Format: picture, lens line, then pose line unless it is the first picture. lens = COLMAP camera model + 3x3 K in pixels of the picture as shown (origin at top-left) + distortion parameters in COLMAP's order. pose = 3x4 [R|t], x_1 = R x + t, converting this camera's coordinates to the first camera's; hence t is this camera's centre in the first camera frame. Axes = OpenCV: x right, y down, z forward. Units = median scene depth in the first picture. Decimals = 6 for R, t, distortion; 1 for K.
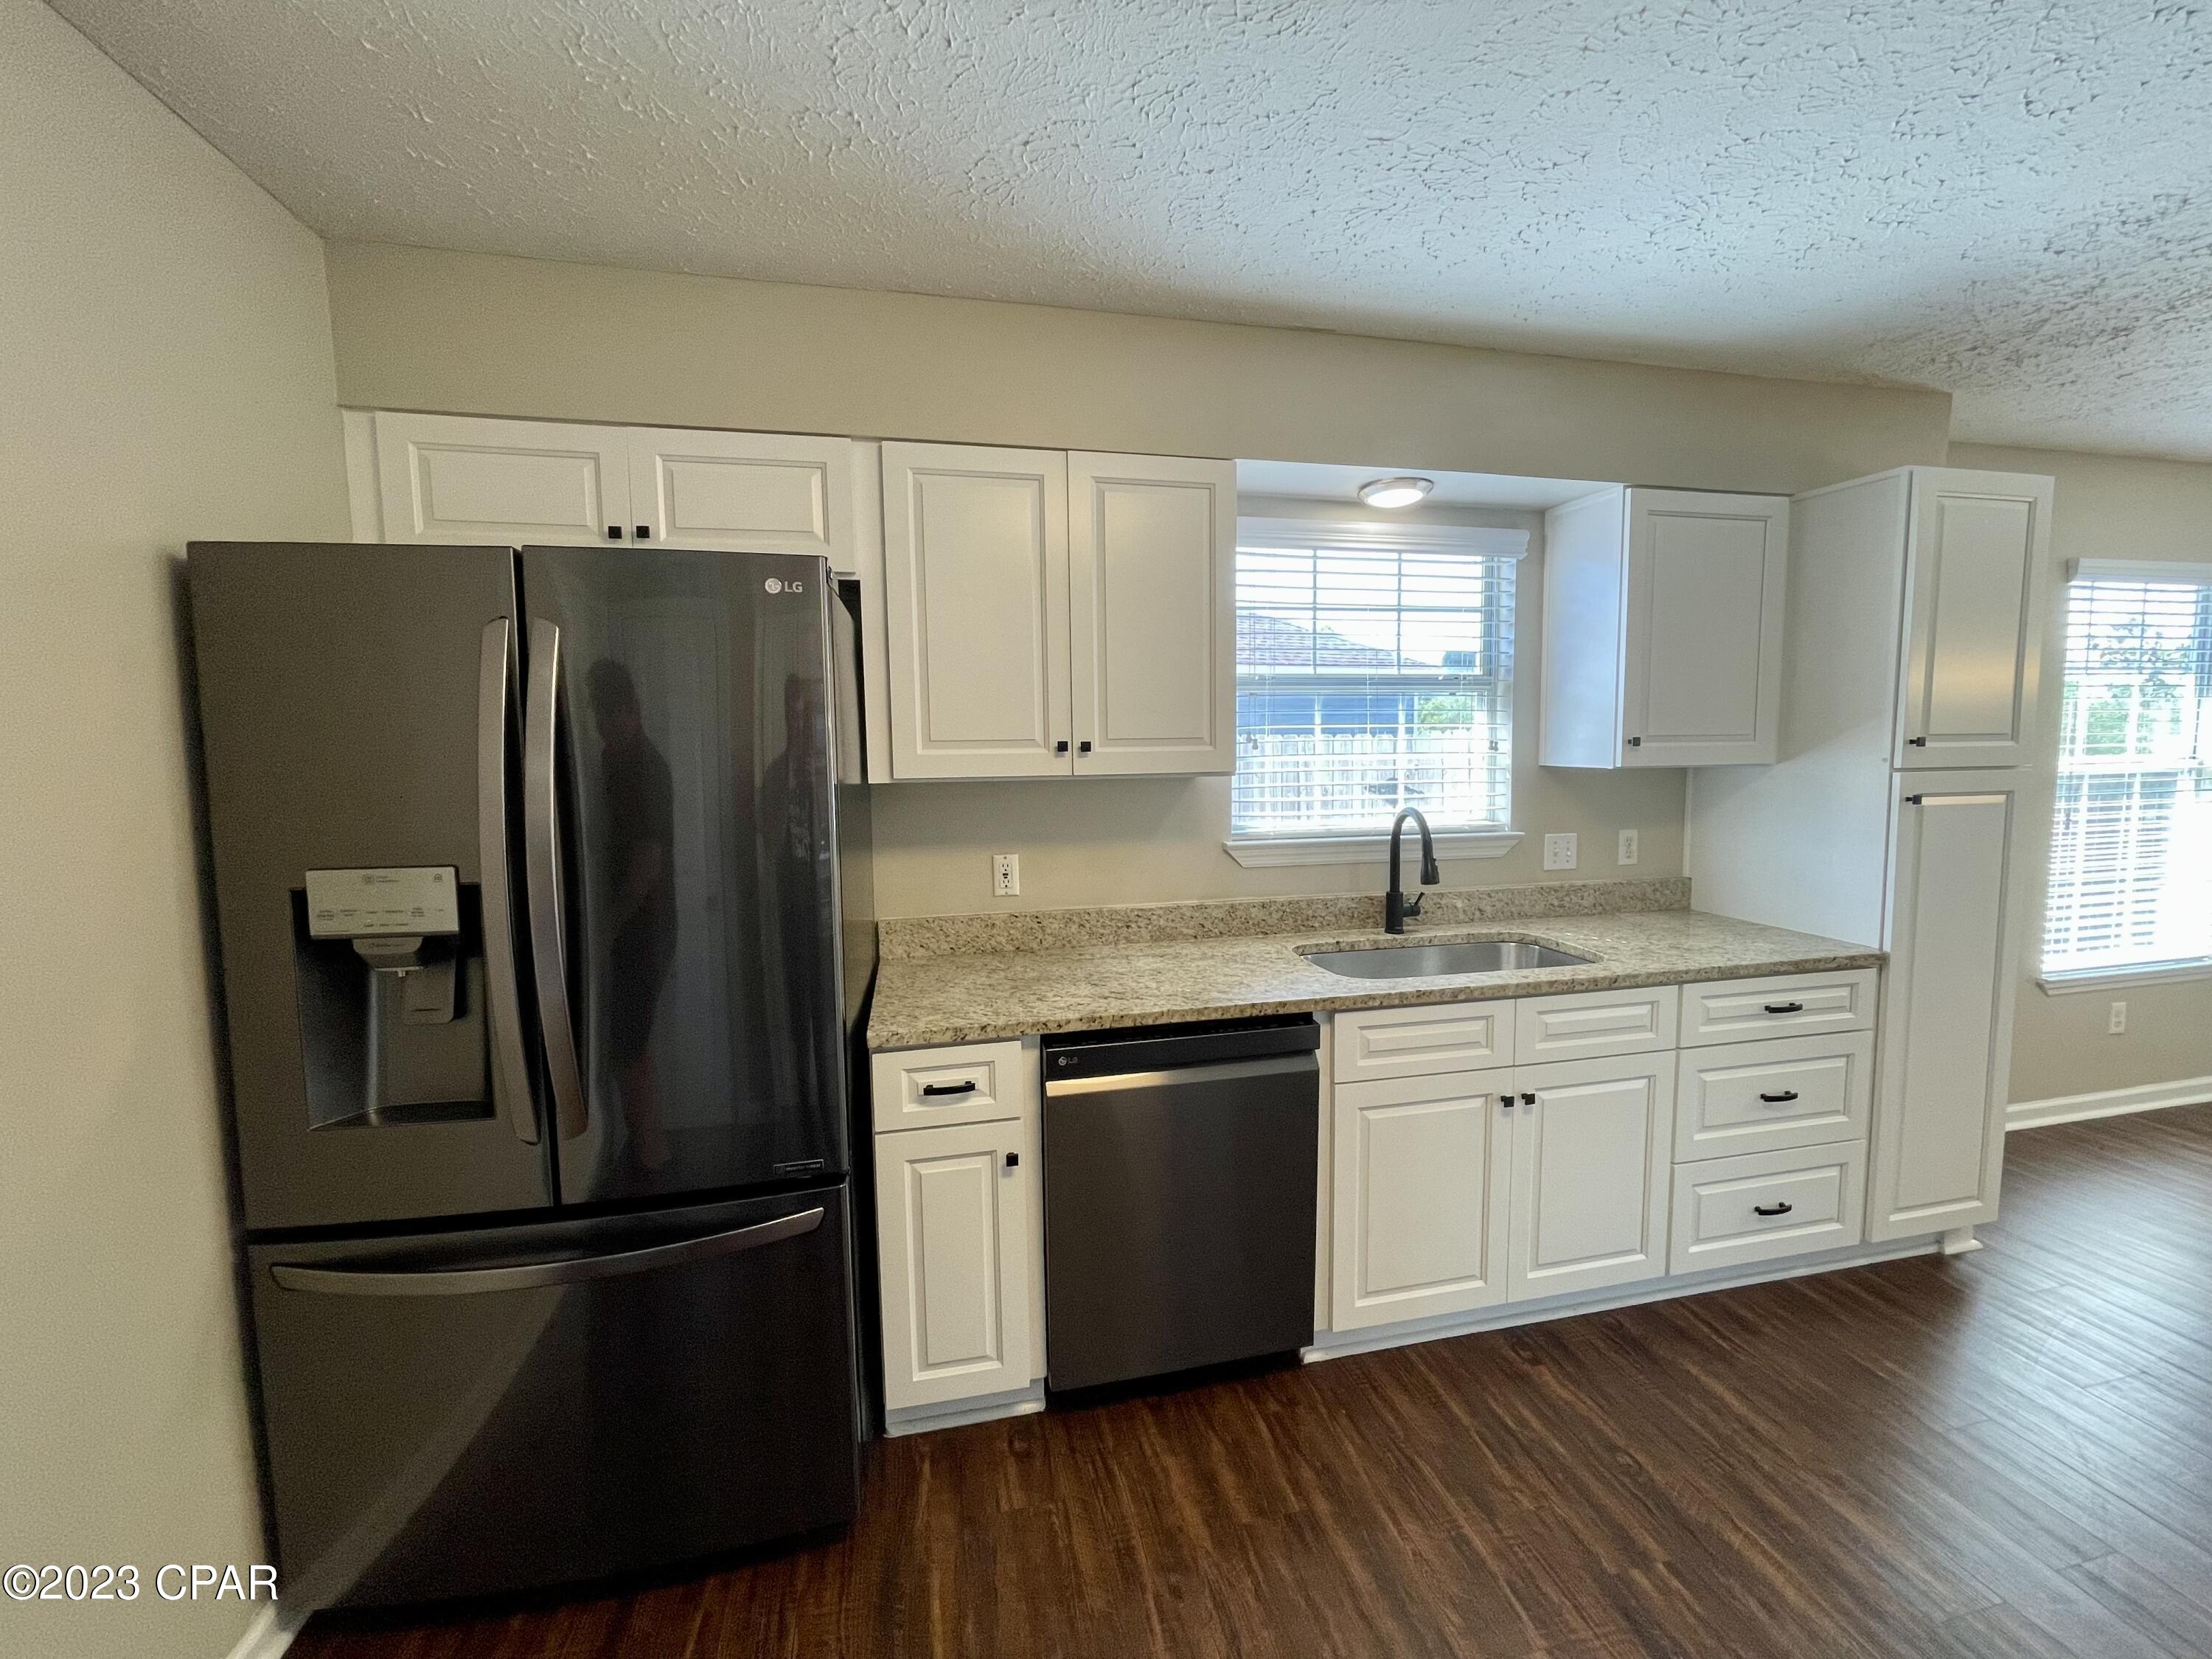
lens RADIAL K [[889.4, 0, 1116.7], [0, 889.4, 822.2], [0, 0, 1]] dist [-0.003556, 0.000961]
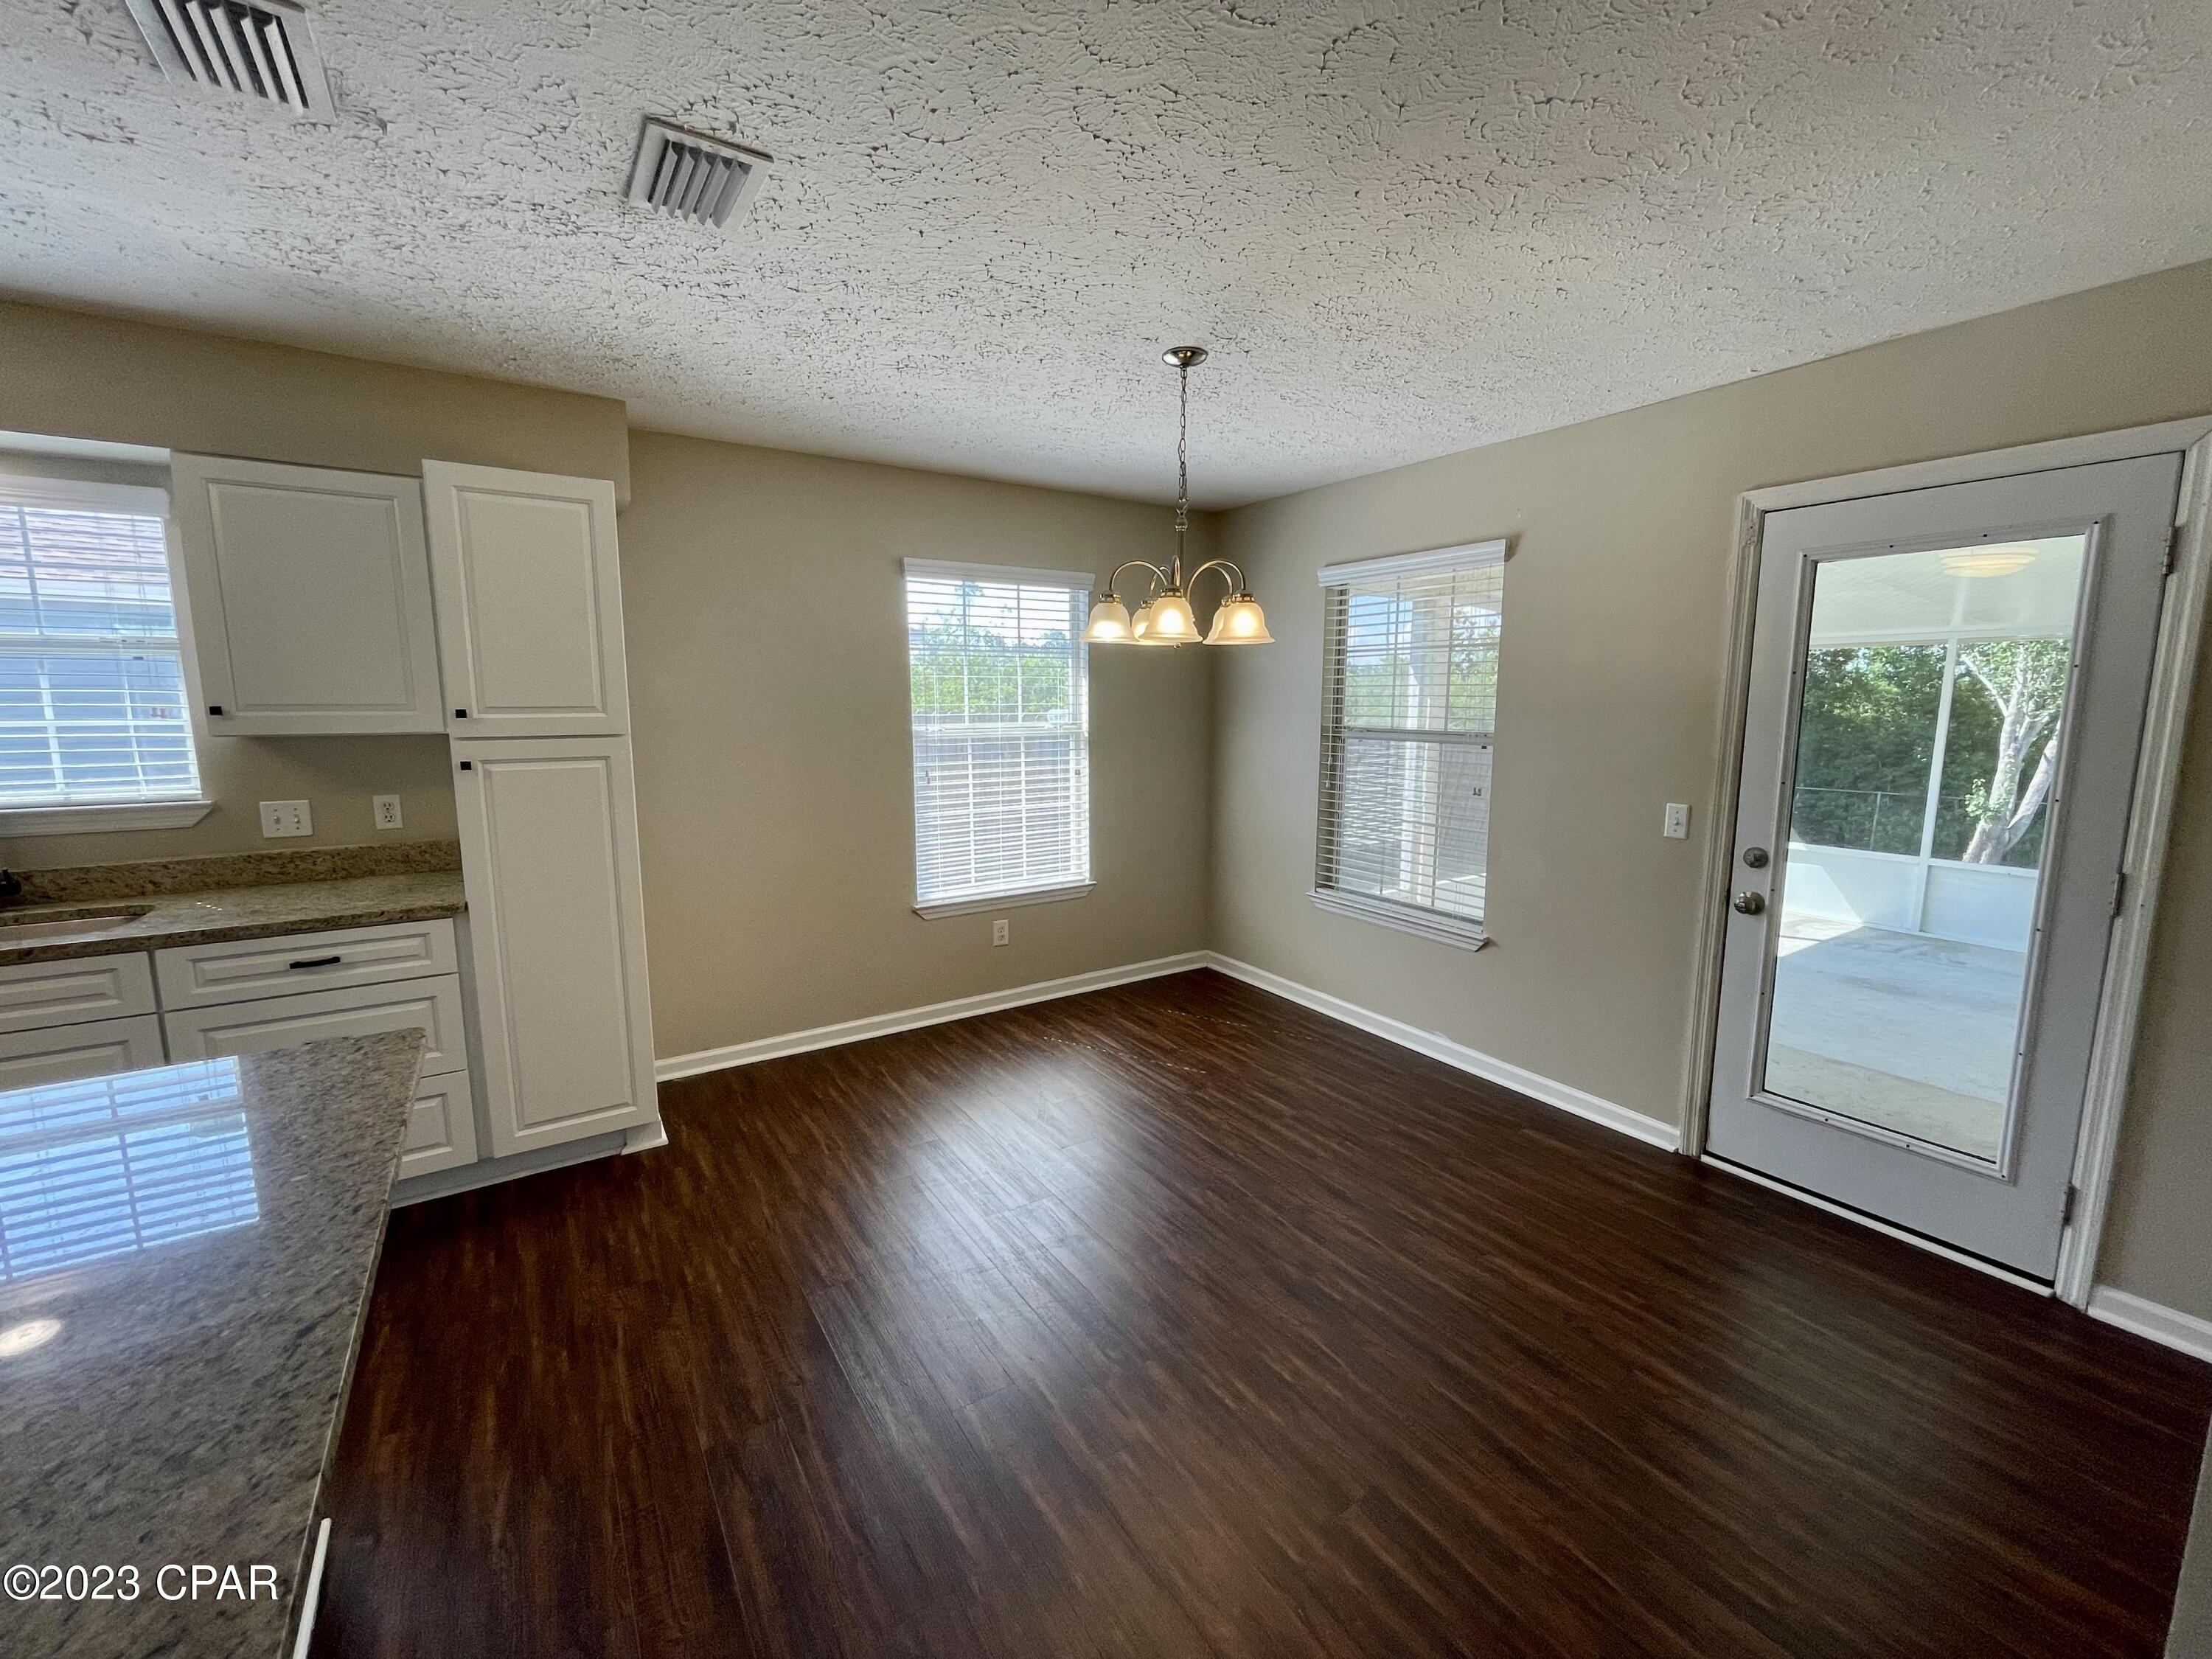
lens RADIAL K [[890.3, 0, 1116.5], [0, 890.3, 822.8], [0, 0, 1]] dist [-0.000648, -0.000065]
pose [[0.934240, -0.035878, 0.354836, 1.045200], [0.018056, 0.998409, 0.053410, 0.000833], [-0.356187, -0.043491, 0.933402, -0.274765]]
